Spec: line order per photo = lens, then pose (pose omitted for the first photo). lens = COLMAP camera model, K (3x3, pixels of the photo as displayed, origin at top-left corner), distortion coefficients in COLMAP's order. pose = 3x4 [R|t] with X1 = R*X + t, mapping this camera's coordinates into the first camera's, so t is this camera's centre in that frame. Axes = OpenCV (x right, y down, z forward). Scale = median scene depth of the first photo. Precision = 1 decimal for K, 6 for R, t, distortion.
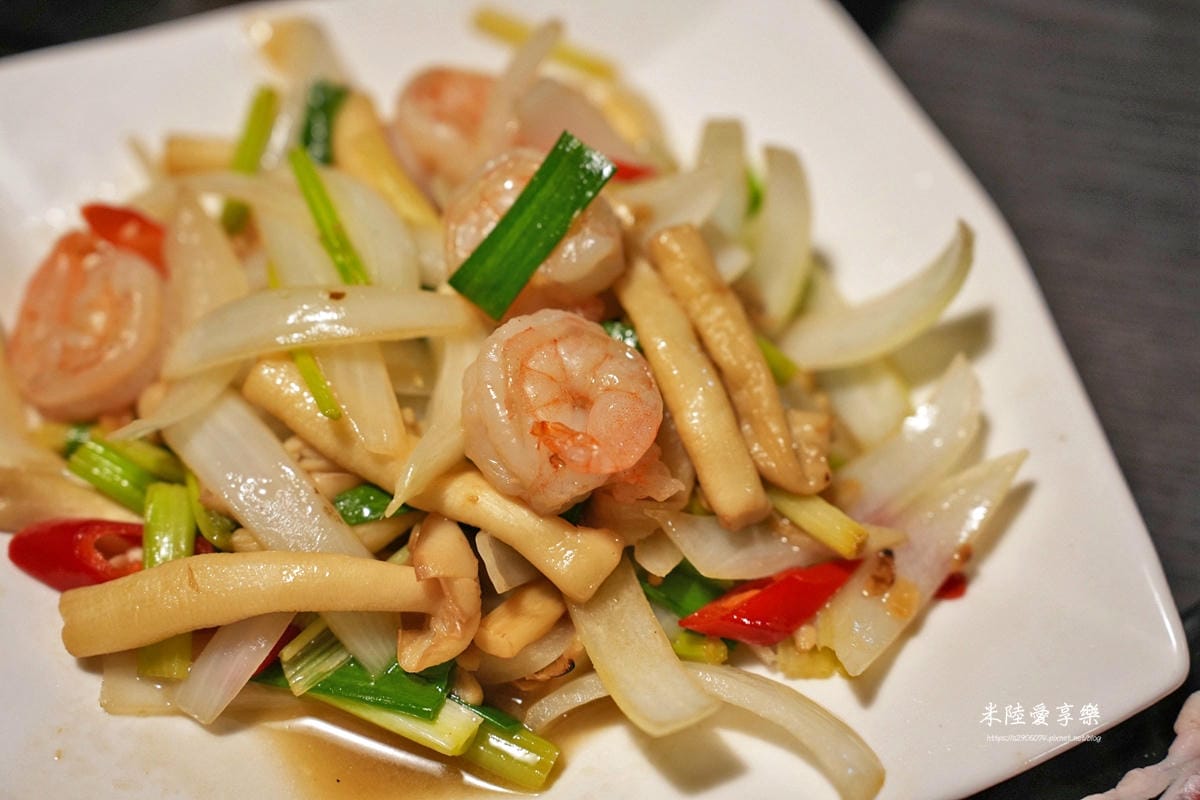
lens RADIAL K [[1616.4, 0, 600.0], [0, 1616.4, 400.0], [0, 0, 1]] dist [0.174130, 0.027211]
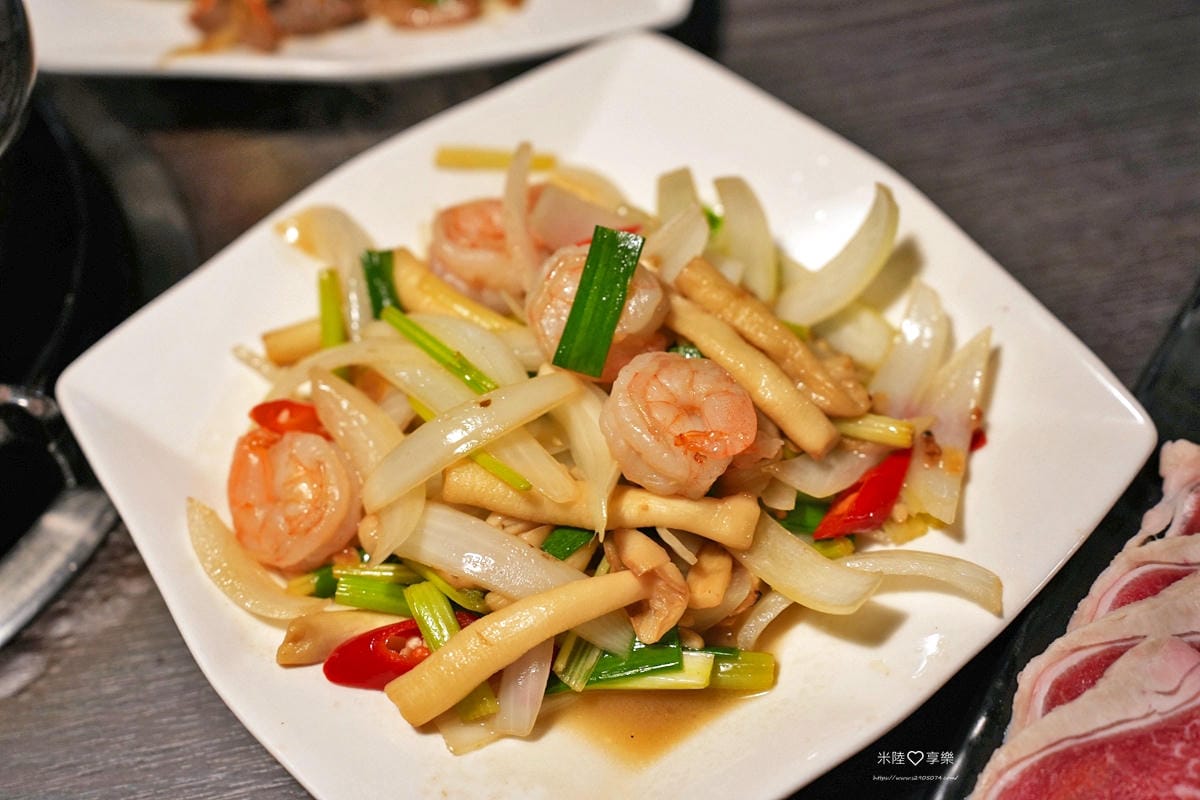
lens RADIAL K [[1616.4, 0, 600.0], [0, 1616.4, 400.0], [0, 0, 1]] dist [0.174130, 0.027211]
pose [[0.922477, -0.361530, 0.135397, -0.255639], [0.359605, 0.932277, 0.039285, -0.085923], [-0.140430, 0.012449, 0.990012, -0.315734]]
